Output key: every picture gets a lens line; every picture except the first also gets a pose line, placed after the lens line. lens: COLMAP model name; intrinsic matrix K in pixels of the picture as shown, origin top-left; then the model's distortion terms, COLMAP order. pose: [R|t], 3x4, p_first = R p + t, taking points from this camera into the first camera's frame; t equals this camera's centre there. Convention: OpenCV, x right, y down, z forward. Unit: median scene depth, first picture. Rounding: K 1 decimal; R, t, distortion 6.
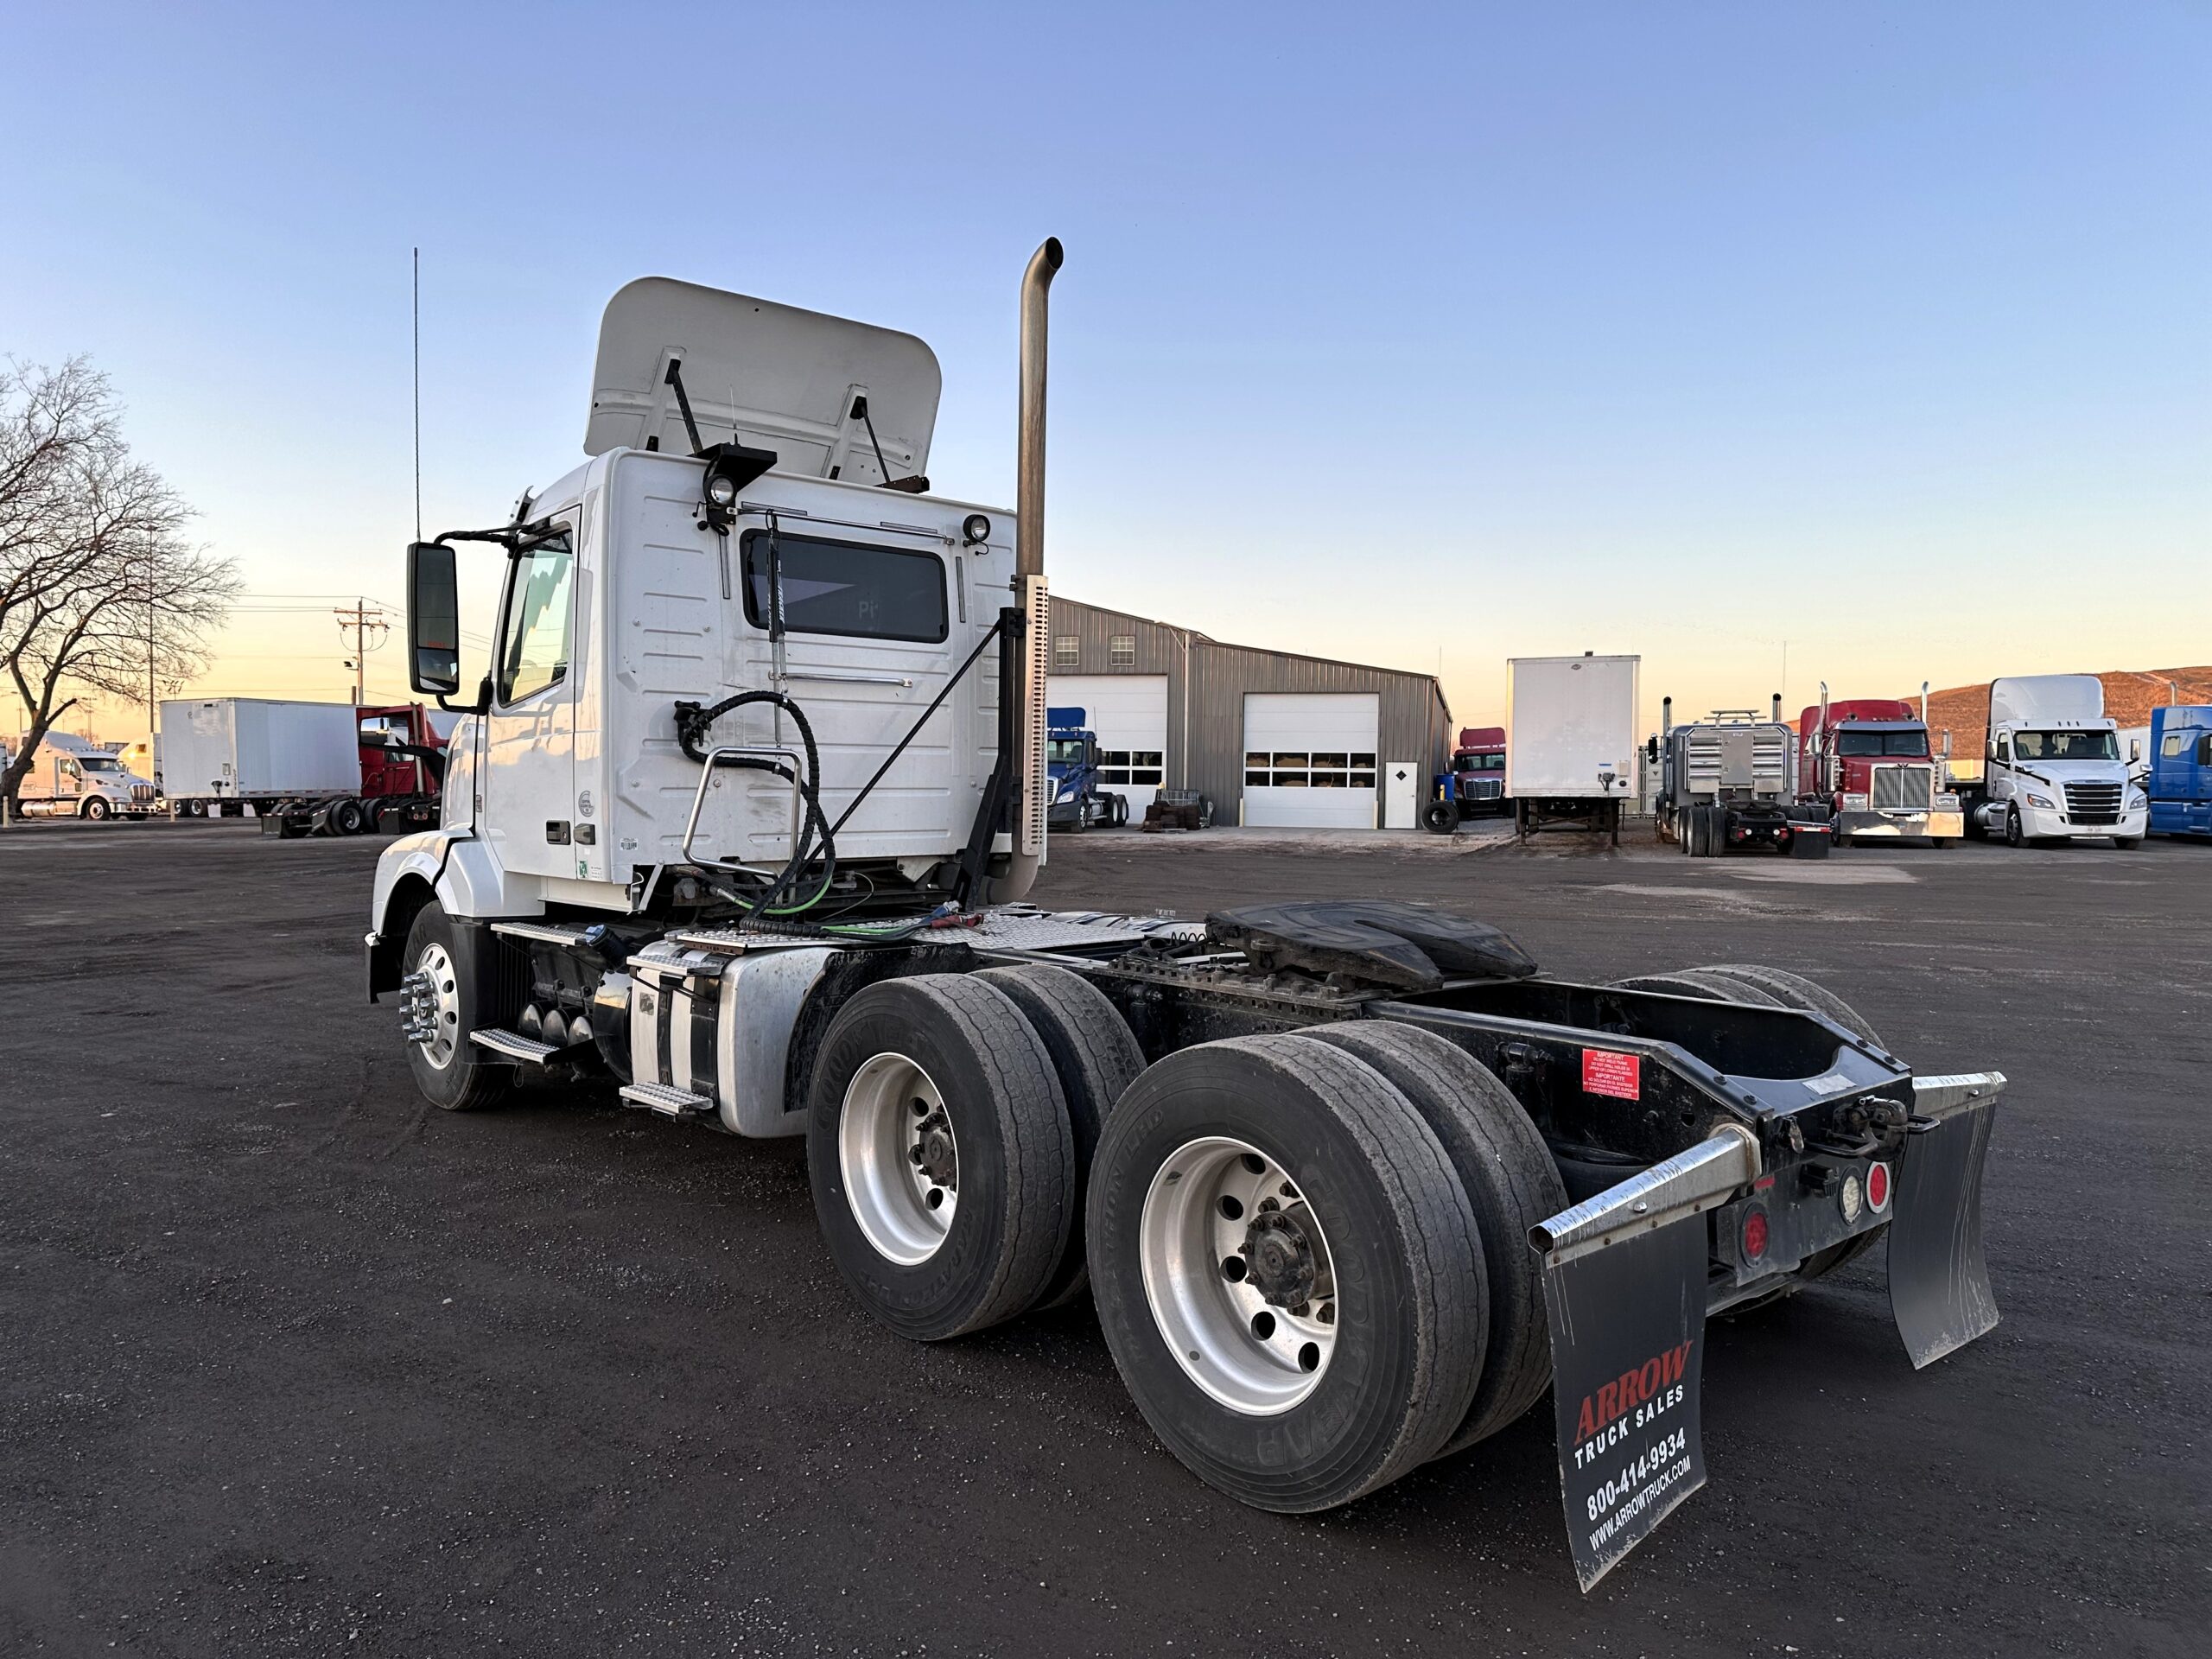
lens RADIAL K [[1533.1, 0, 1102.9], [0, 1533.1, 837.5], [0, 0, 1]] dist [0.082658, -0.078854]
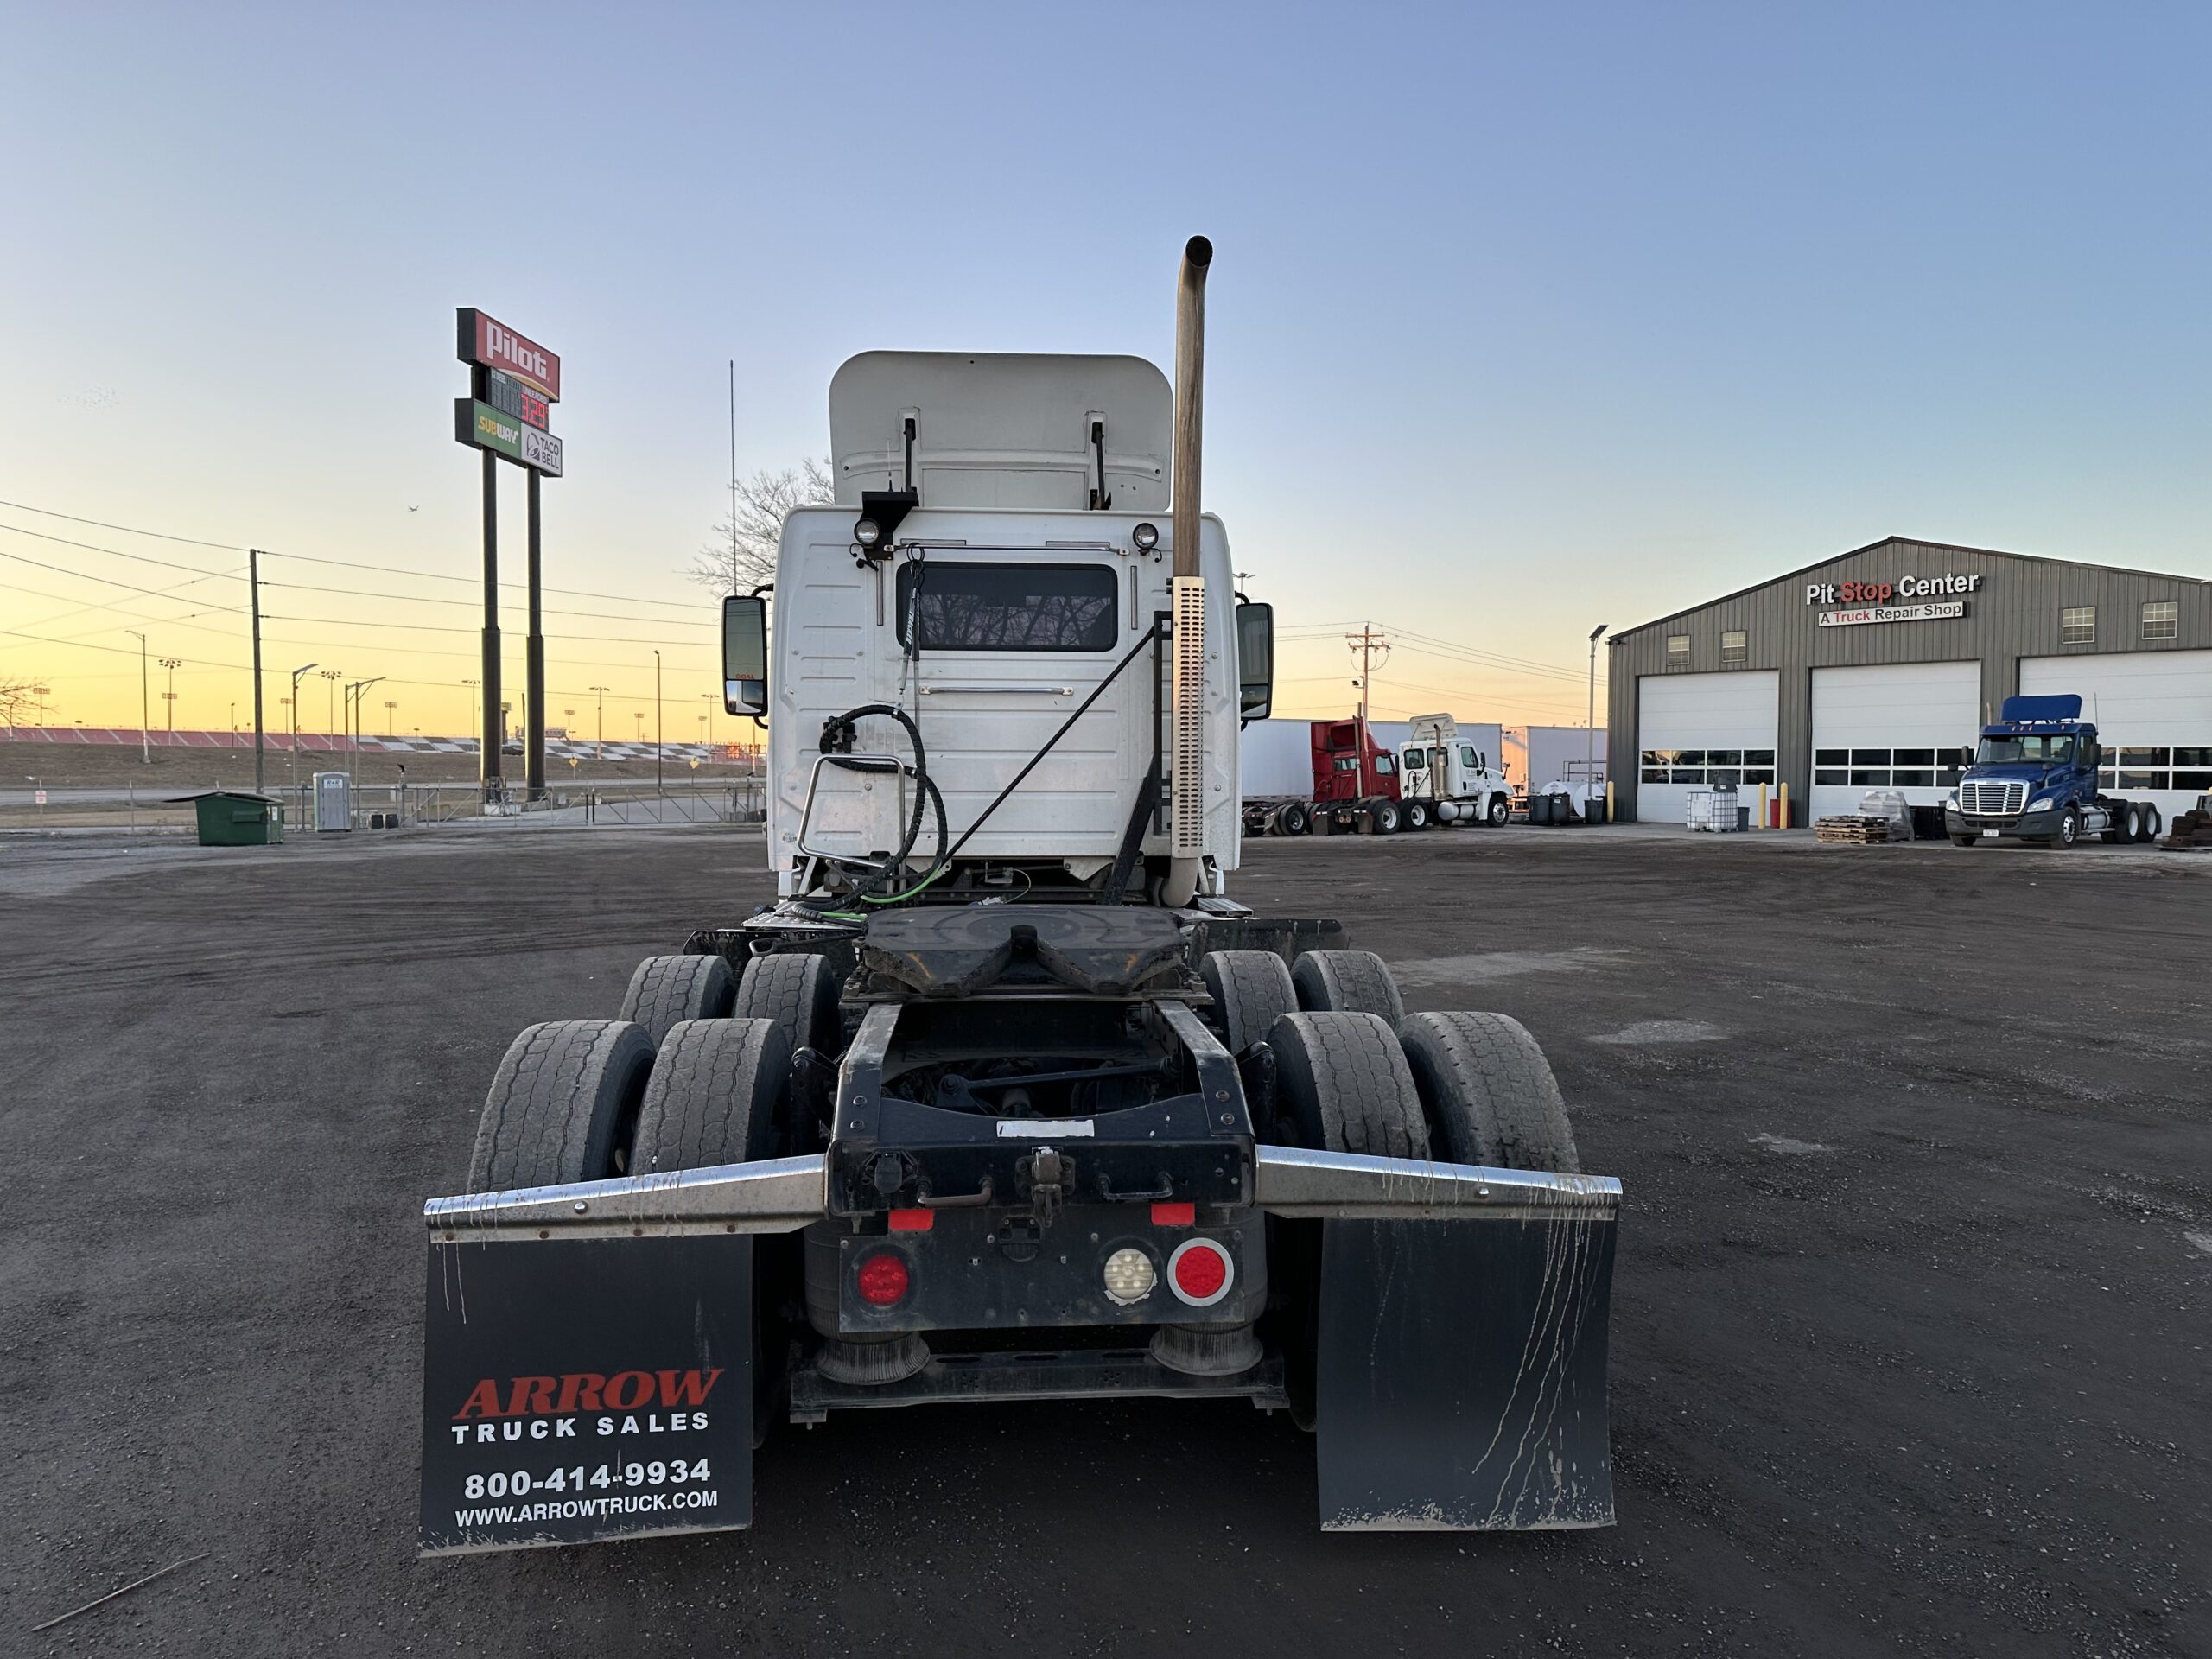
lens RADIAL K [[1550.1, 0, 1107.9], [0, 1550.1, 798.6], [0, 0, 1]] dist [0.079177, -0.085569]
pose [[0.793303, 0.003165, -0.608819, 0.558367], [-0.020992, 0.999534, -0.022156, -0.003878], [0.608465, 0.030357, 0.793000, 0.182191]]
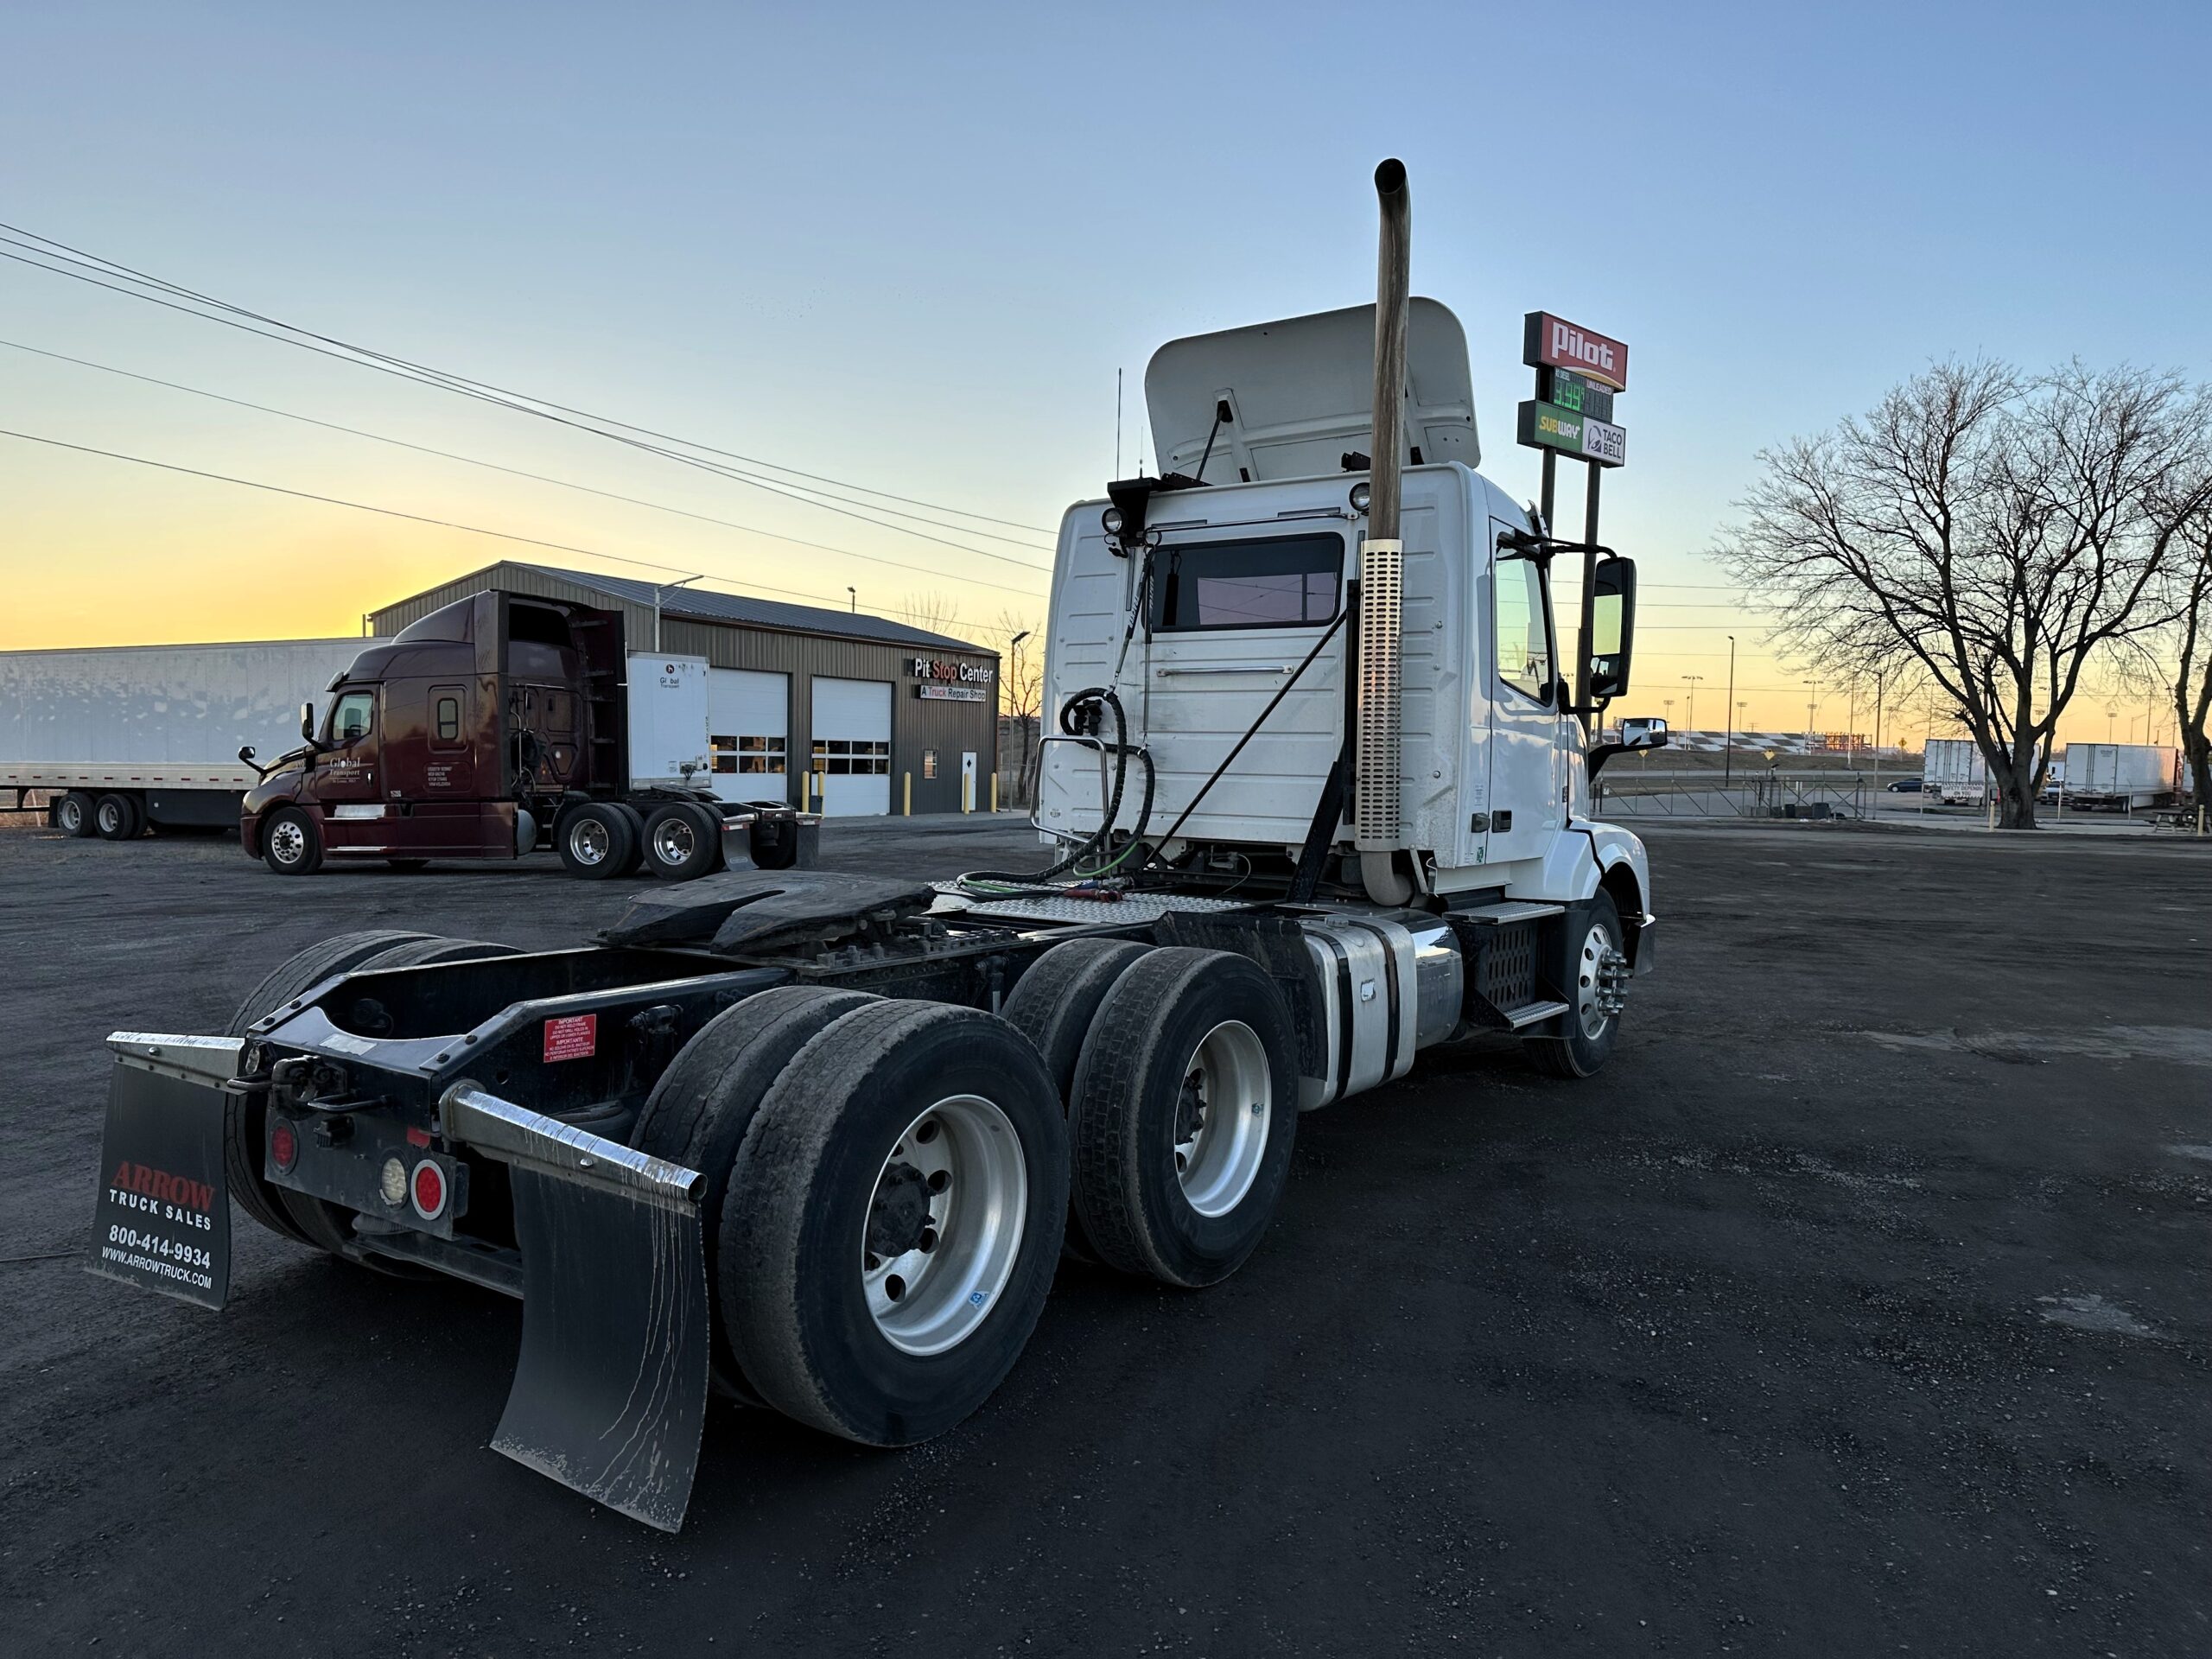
lens RADIAL K [[1533.1, 0, 1102.9], [0, 1533.1, 837.5], [0, 0, 1]] dist [0.082658, -0.078854]
pose [[0.225768, 0.048328, -0.972982, 0.853271], [-0.056216, 0.997751, 0.036514, -0.022027], [0.972558, 0.046453, 0.227977, 0.680466]]
